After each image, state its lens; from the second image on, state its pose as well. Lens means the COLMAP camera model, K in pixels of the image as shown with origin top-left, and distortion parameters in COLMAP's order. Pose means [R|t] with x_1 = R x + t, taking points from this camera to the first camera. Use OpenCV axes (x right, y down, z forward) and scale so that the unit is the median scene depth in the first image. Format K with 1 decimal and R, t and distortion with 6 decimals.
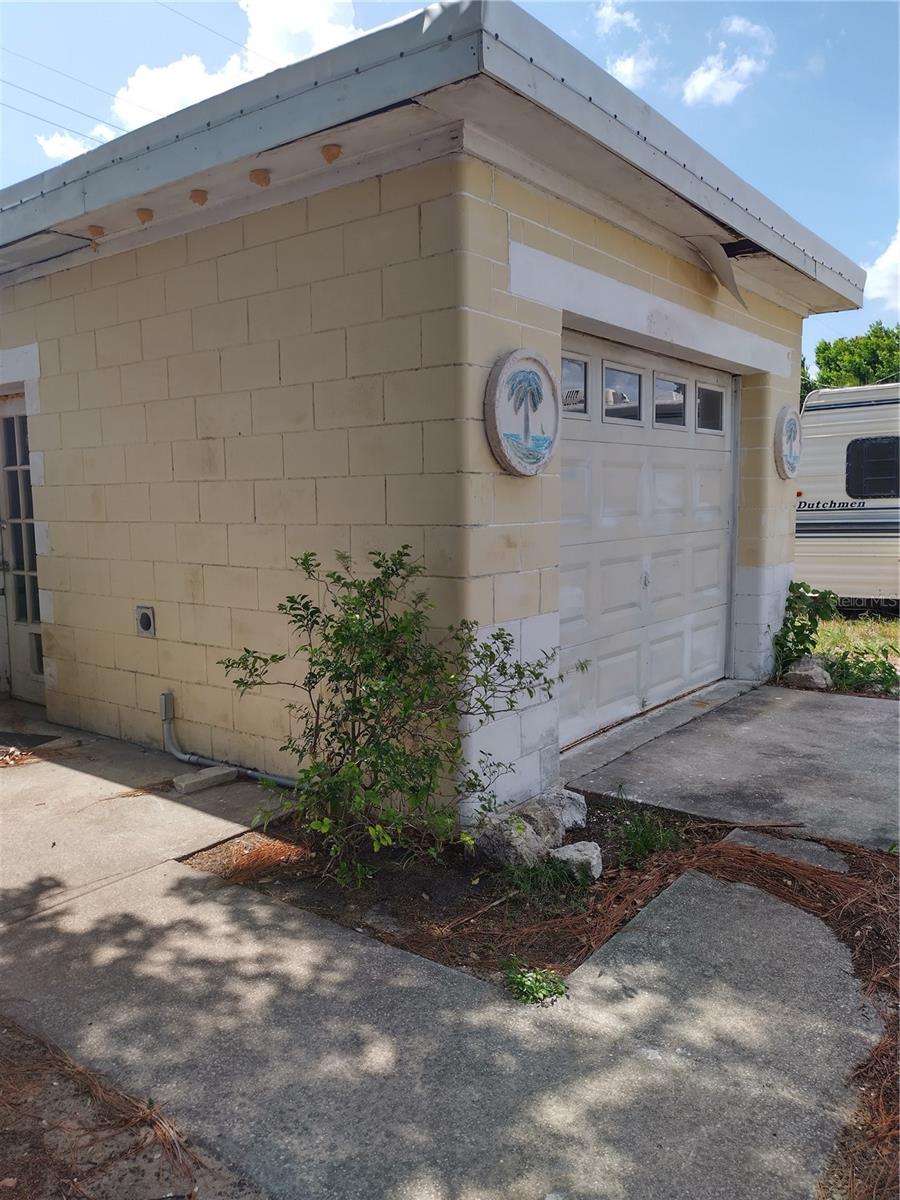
lens RADIAL K [[899.6, 0, 449.3], [0, 899.6, 599.1], [0, 0, 1]] dist [0.033566, -0.028946]
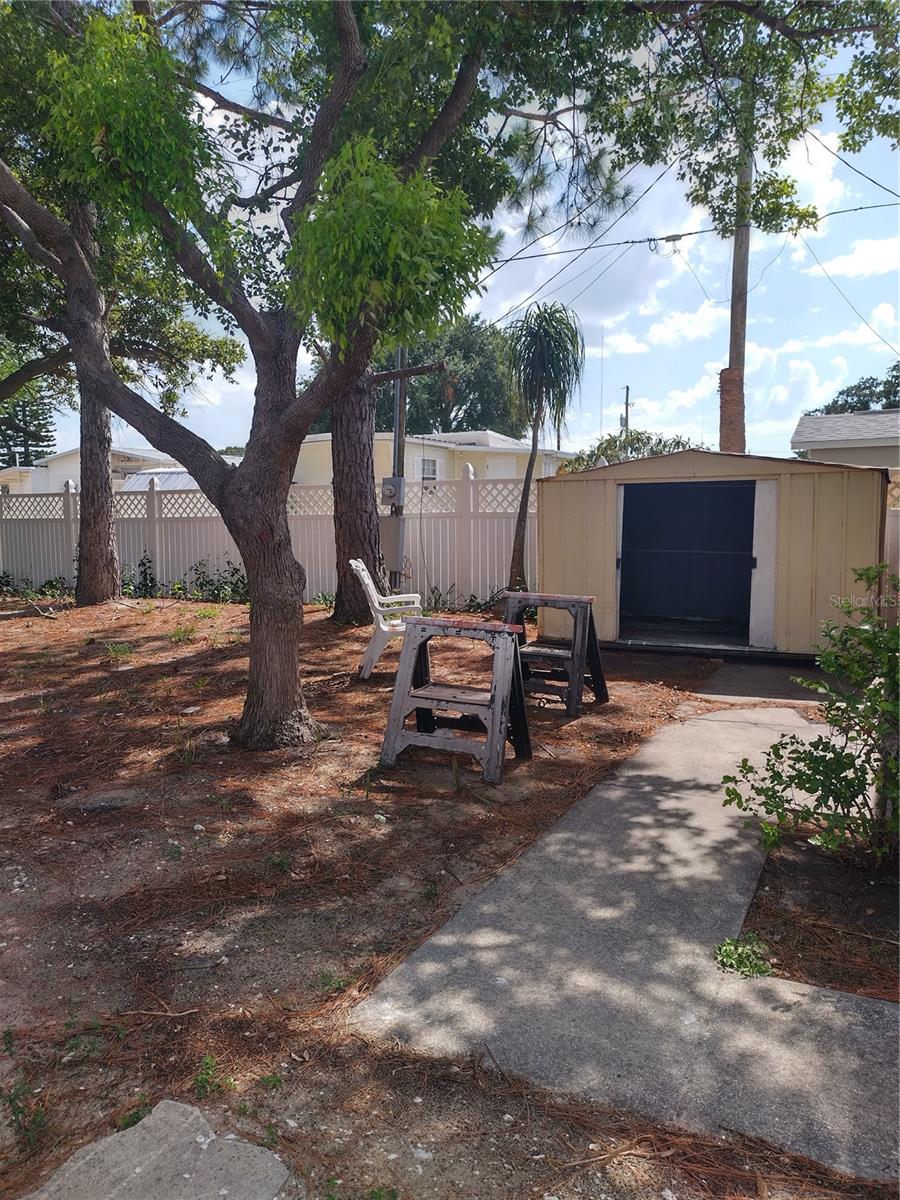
lens RADIAL K [[899.6, 0, 446.4], [0, 899.6, 596.2], [0, 0, 1]] dist [0.033566, -0.028946]
pose [[0.209220, 0.107648, -0.971925, 0.991570], [-0.124372, 0.988780, 0.082742, -0.048031], [0.969927, 0.103569, 0.220260, 0.355883]]
